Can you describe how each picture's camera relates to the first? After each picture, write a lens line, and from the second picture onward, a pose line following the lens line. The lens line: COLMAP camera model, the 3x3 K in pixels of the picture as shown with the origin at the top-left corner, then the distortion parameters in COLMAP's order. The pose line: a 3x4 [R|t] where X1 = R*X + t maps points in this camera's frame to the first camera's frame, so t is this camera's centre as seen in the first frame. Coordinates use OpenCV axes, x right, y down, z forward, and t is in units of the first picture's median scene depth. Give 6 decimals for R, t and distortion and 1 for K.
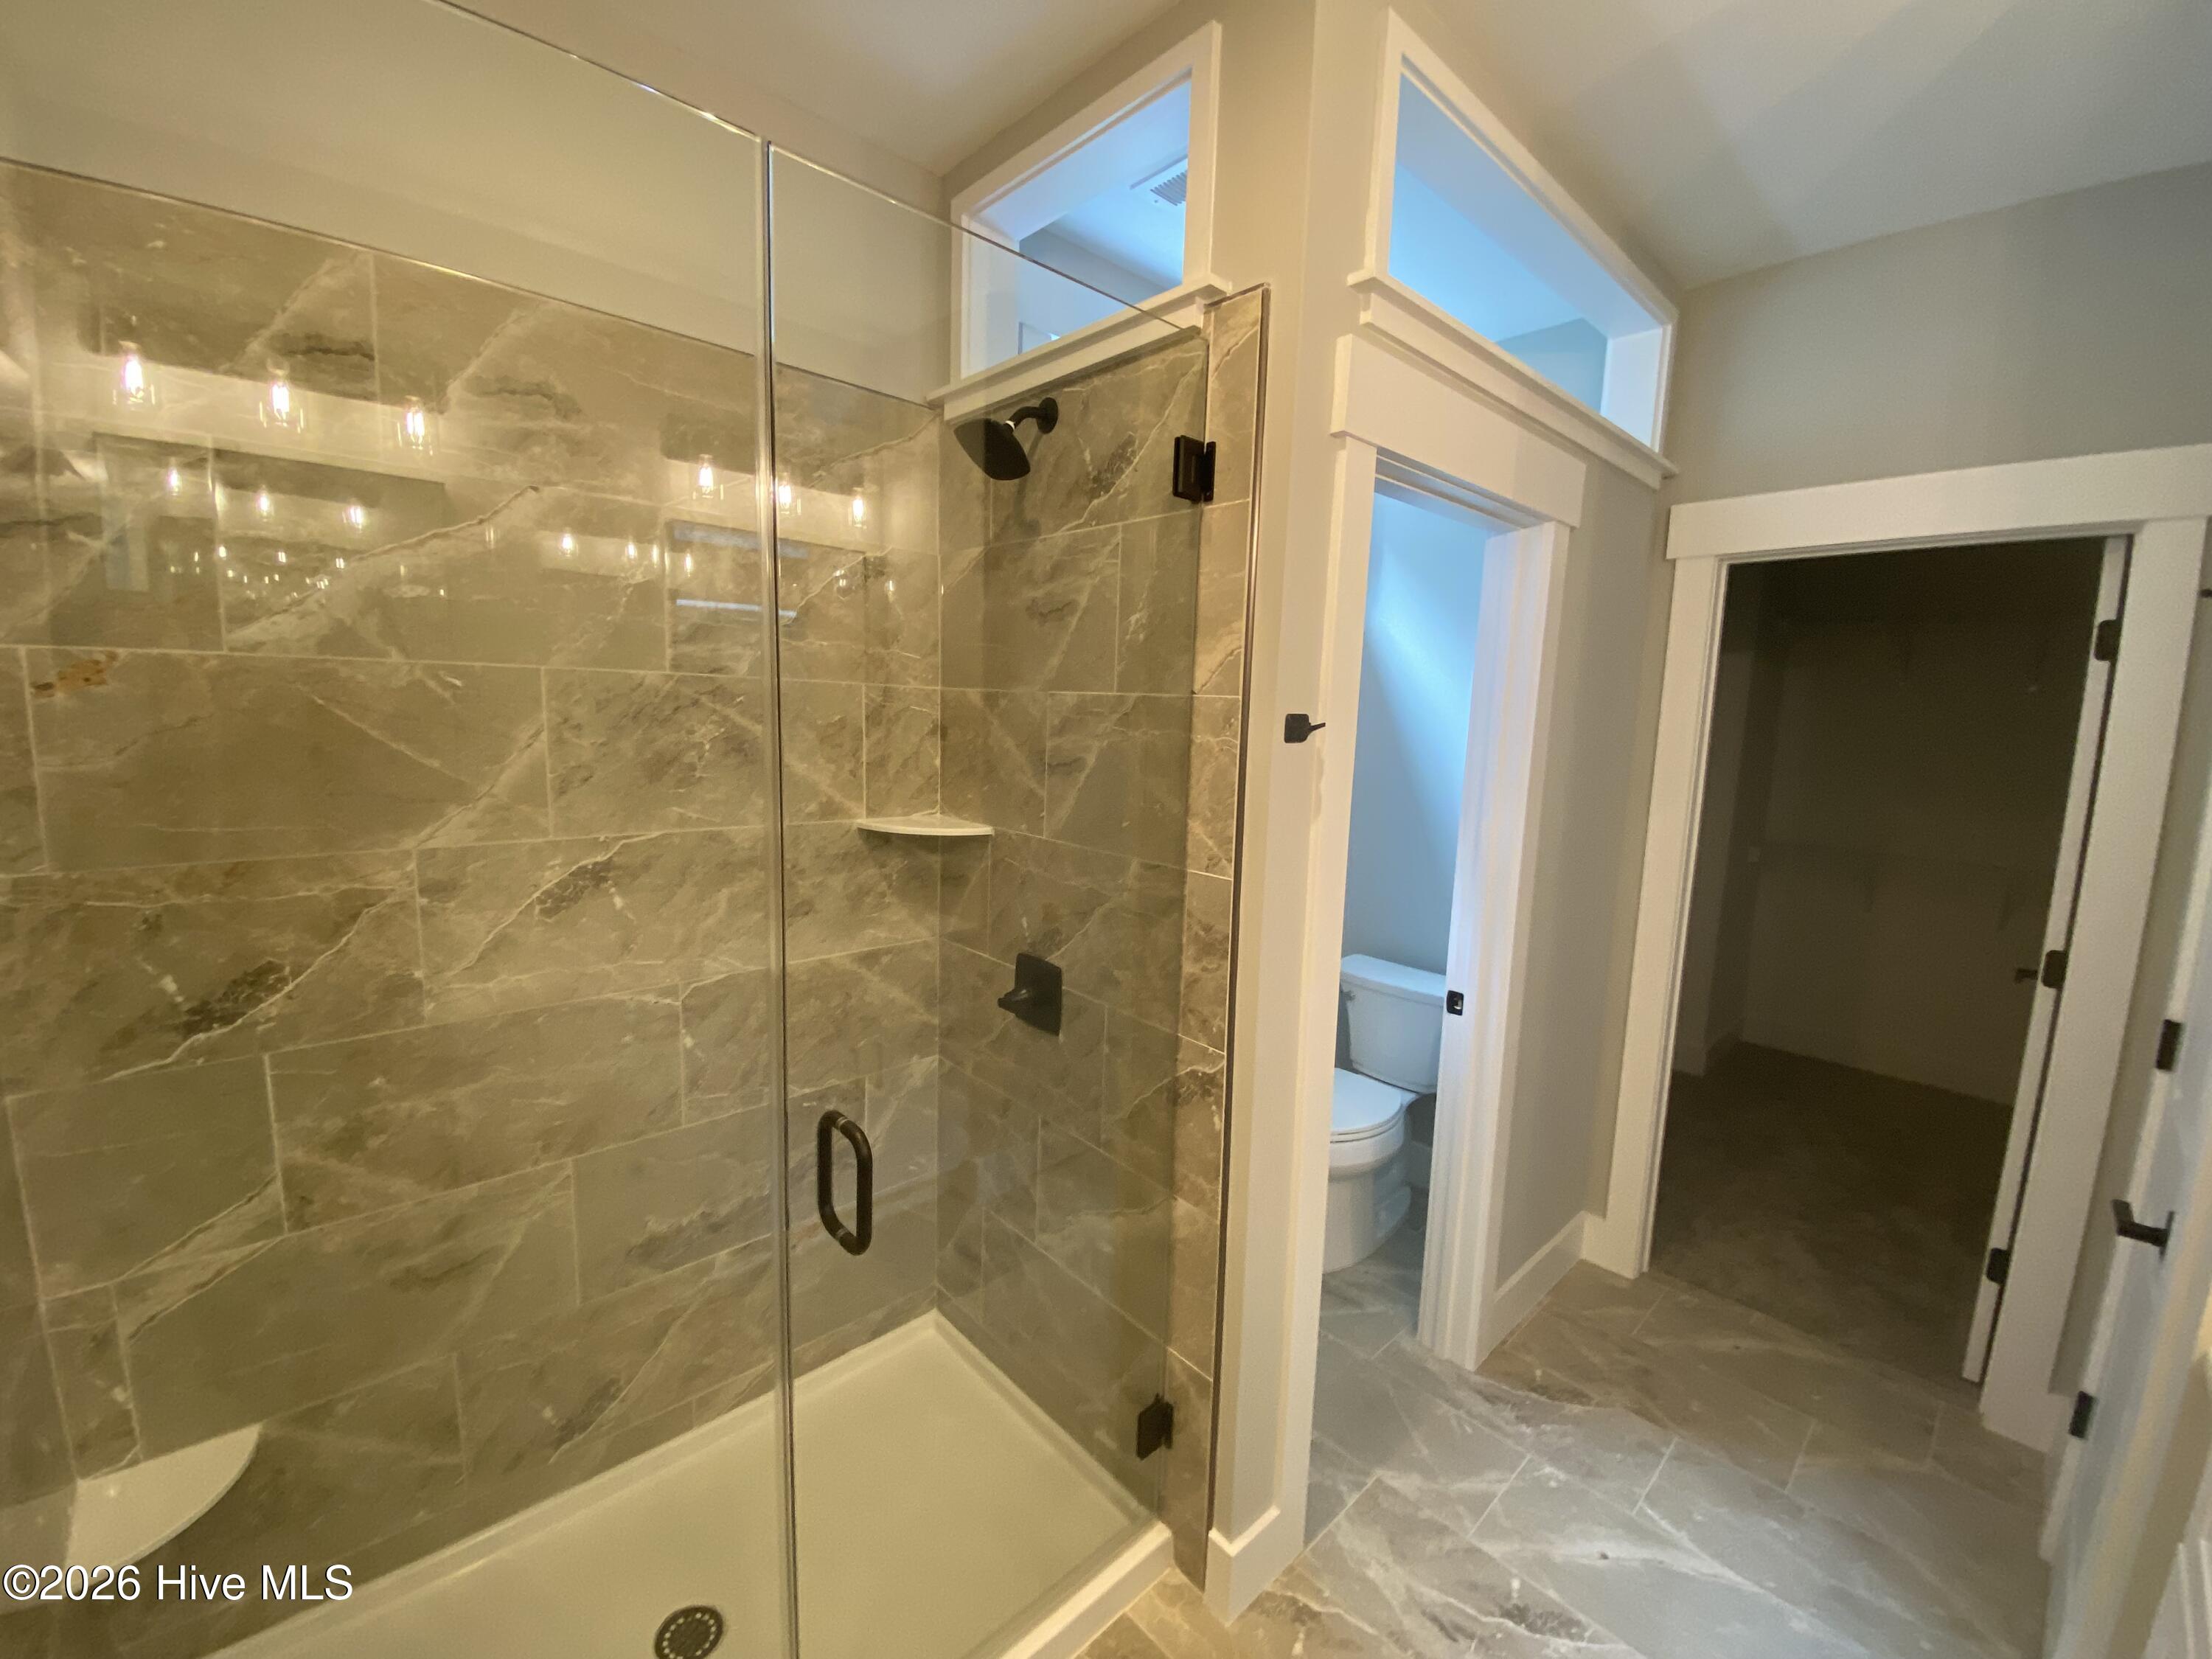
lens RADIAL K [[911.5, 0, 1103.9], [0, 911.5, 829.8], [0, 0, 1]] dist [-0.001786, -0.002364]
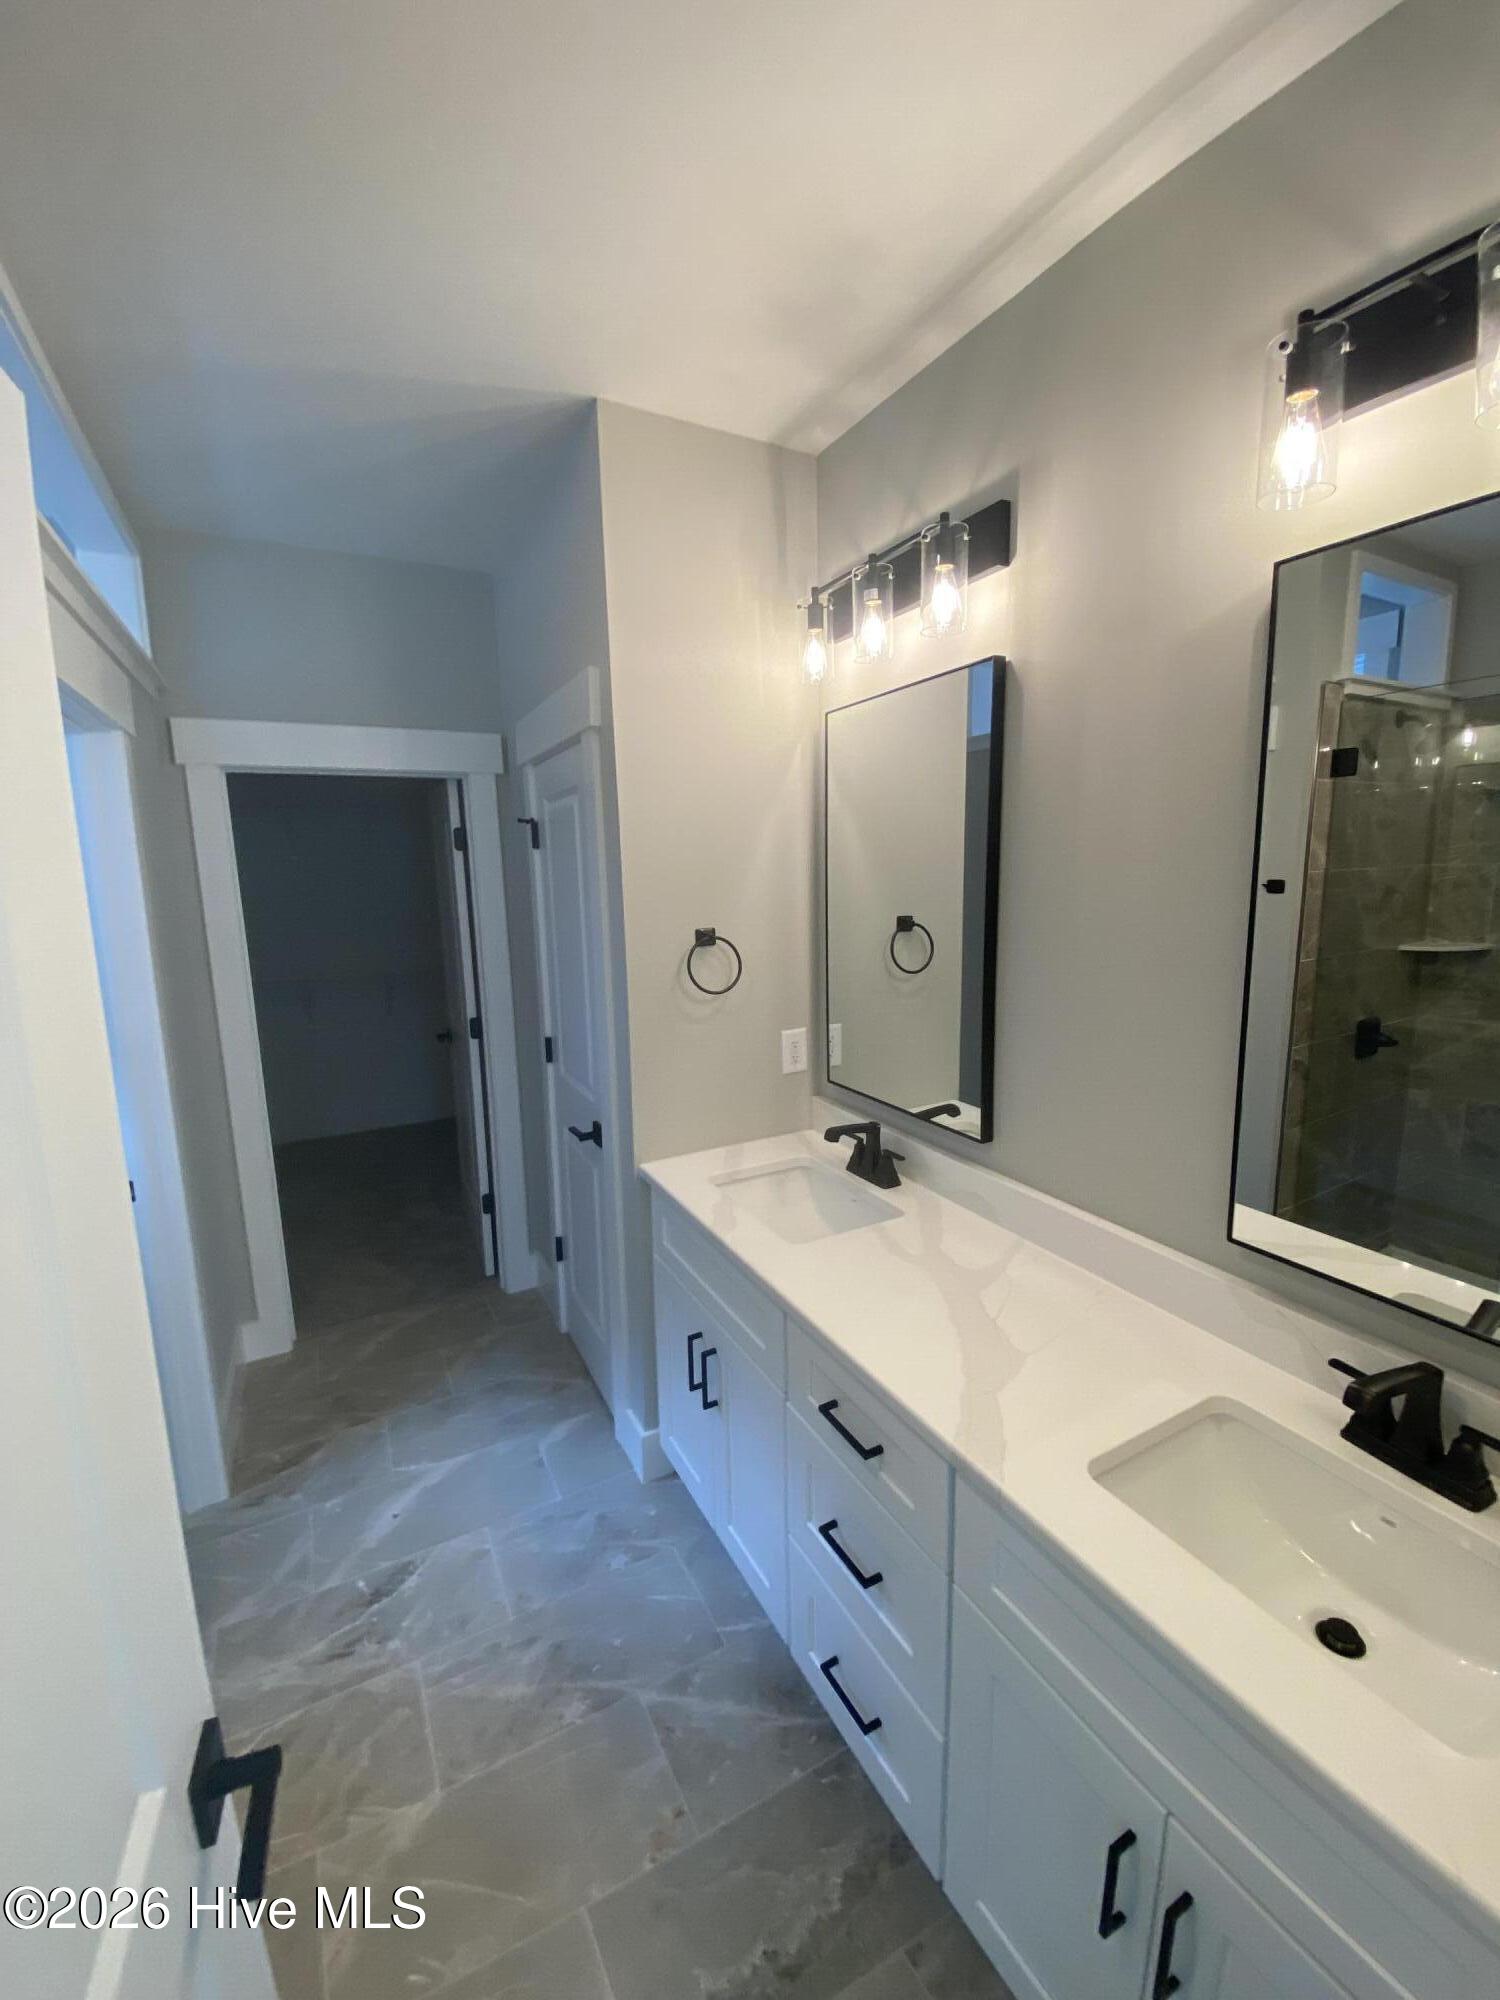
lens RADIAL K [[824.1, 0, 738.4], [0, 824.1, 1004.4], [0, 0, 1]] dist [-0.001786, -0.002364]
pose [[0.273750, -0.195035, 0.941819, -0.299993], [0.163741, 0.974380, 0.154184, -0.053596], [-0.947761, 0.112006, 0.298671, 0.049711]]
